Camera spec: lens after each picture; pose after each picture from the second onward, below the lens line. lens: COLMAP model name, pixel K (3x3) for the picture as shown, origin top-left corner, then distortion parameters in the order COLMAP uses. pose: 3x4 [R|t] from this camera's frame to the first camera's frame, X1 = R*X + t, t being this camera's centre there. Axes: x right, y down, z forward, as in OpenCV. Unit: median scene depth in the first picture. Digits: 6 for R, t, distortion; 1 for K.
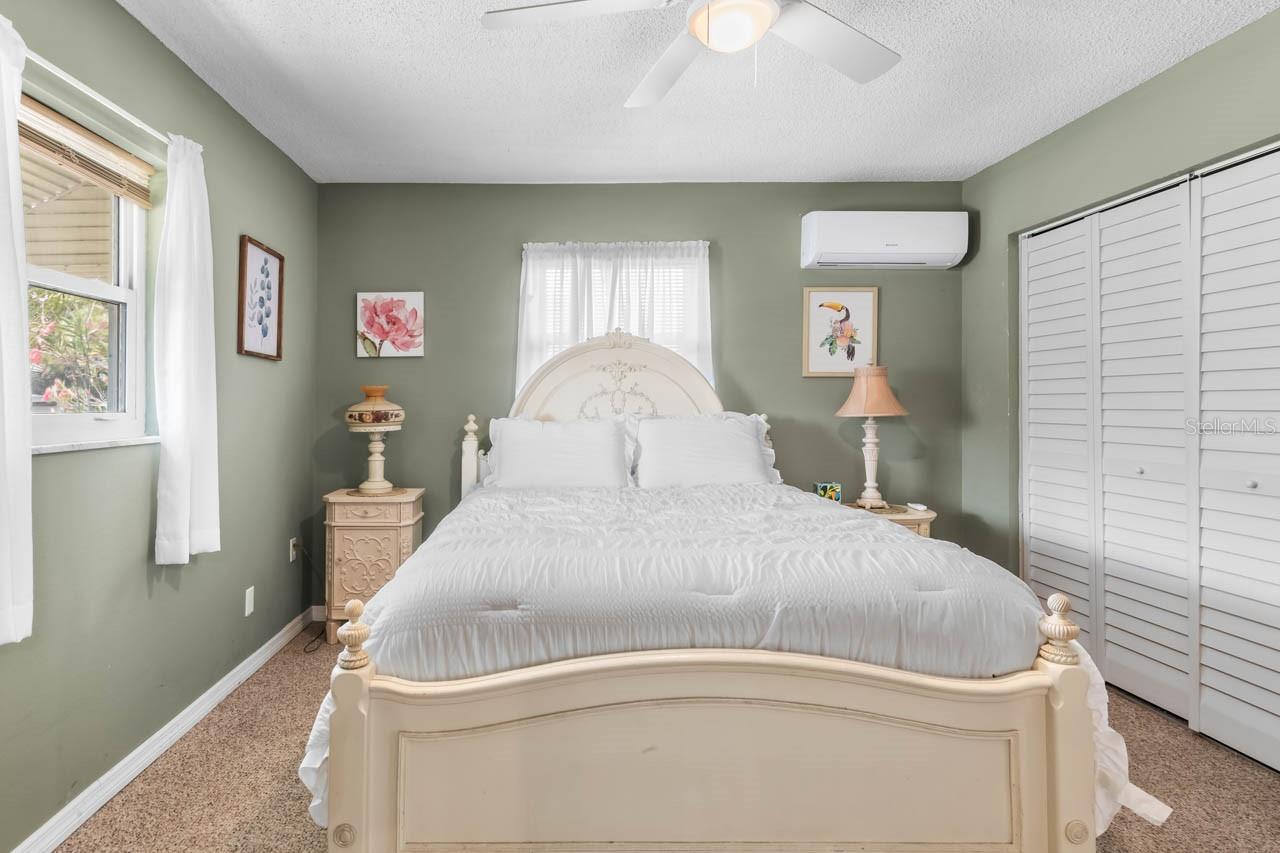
lens RADIAL K [[585.2, 0, 640.0], [0, 585.2, 426.5], [0, 0, 1]] dist [-0.000925, 0.000121]
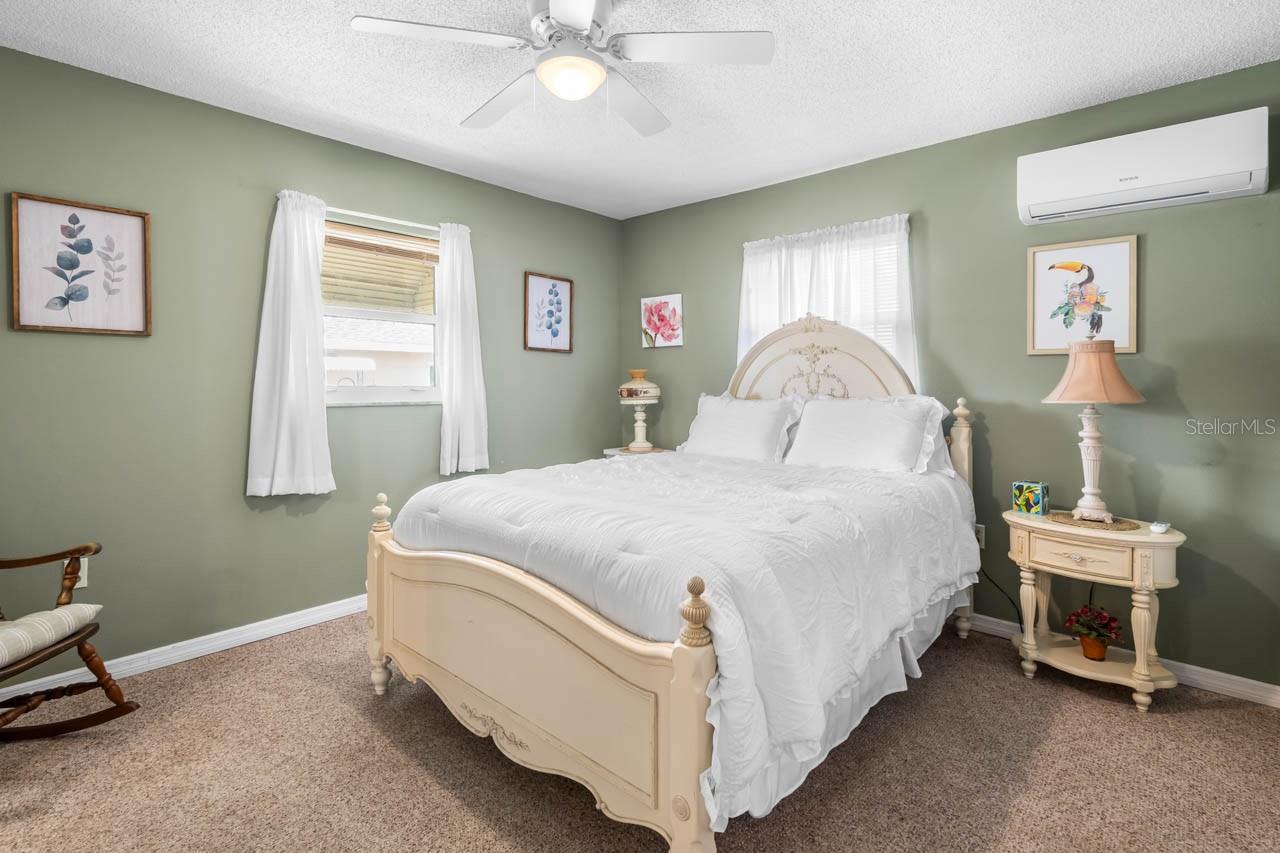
lens RADIAL K [[571.8, 0, 723.4], [0, 571.8, 416.2], [0, 0, 1]] dist [-0.000386, 0.000085]
pose [[0.794452, 0.042523, -0.605836, 0.461513], [-0.032915, 0.999094, 0.026963, -0.005208], [0.606434, -0.001480, 0.795132, 0.088120]]
